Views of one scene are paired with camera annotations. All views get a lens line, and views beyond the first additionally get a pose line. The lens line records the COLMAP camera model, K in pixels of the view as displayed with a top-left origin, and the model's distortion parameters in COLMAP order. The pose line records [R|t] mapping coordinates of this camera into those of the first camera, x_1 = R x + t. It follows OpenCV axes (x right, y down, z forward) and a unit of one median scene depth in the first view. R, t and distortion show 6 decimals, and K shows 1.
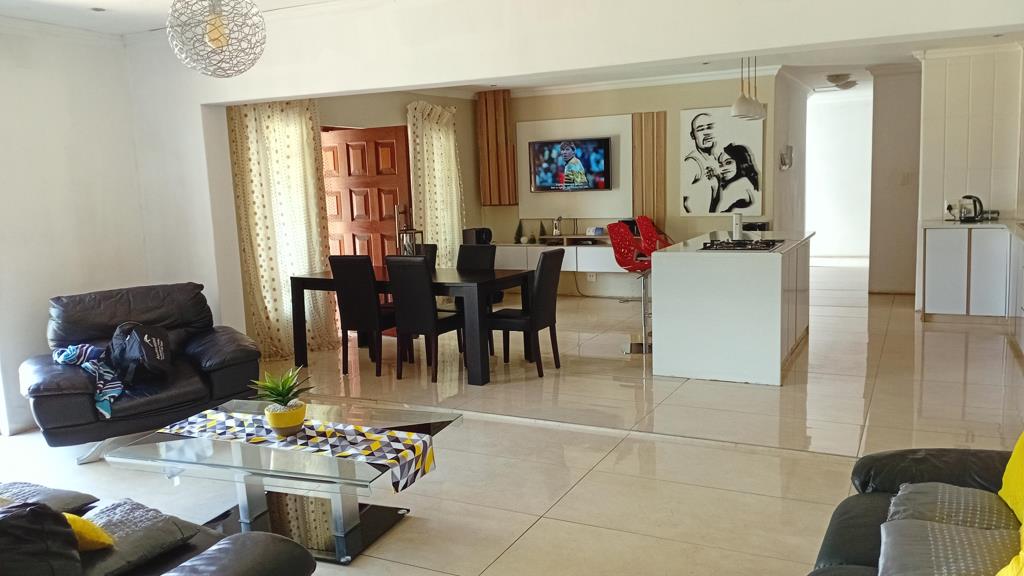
lens RADIAL K [[759.4, 0, 507.3], [0, 759.4, 292.3], [0, 0, 1]] dist [0.007263, -0.041970]
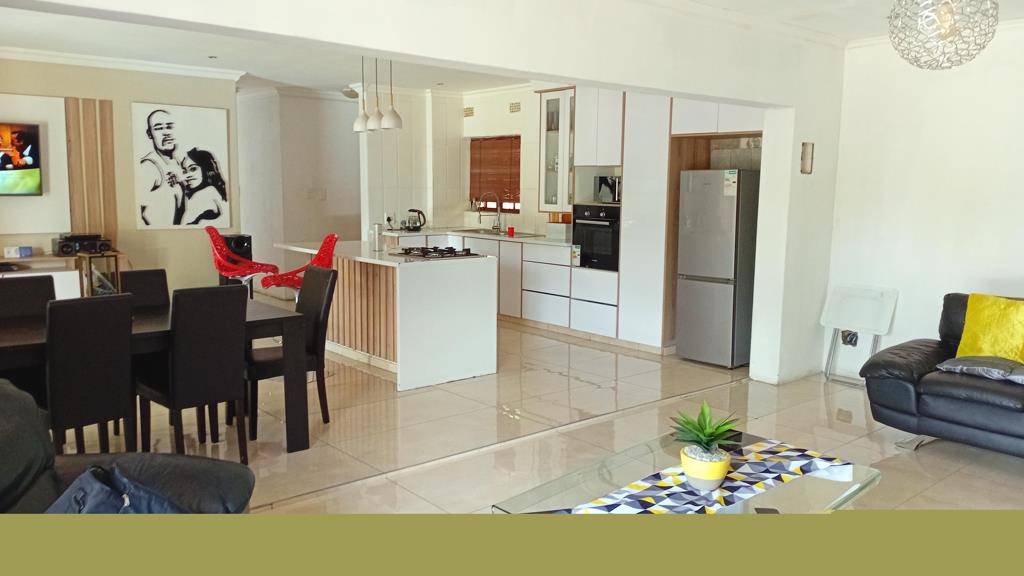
lens RADIAL K [[759.4, 0, 522.6], [0, 759.4, 292.9], [0, 0, 1]] dist [0.007263, -0.041970]
pose [[0.387877, -0.085468, 0.917740, -0.390415], [0.103196, 0.993458, 0.048905, -0.028840], [-0.915916, 0.075738, 0.394160, 0.300136]]
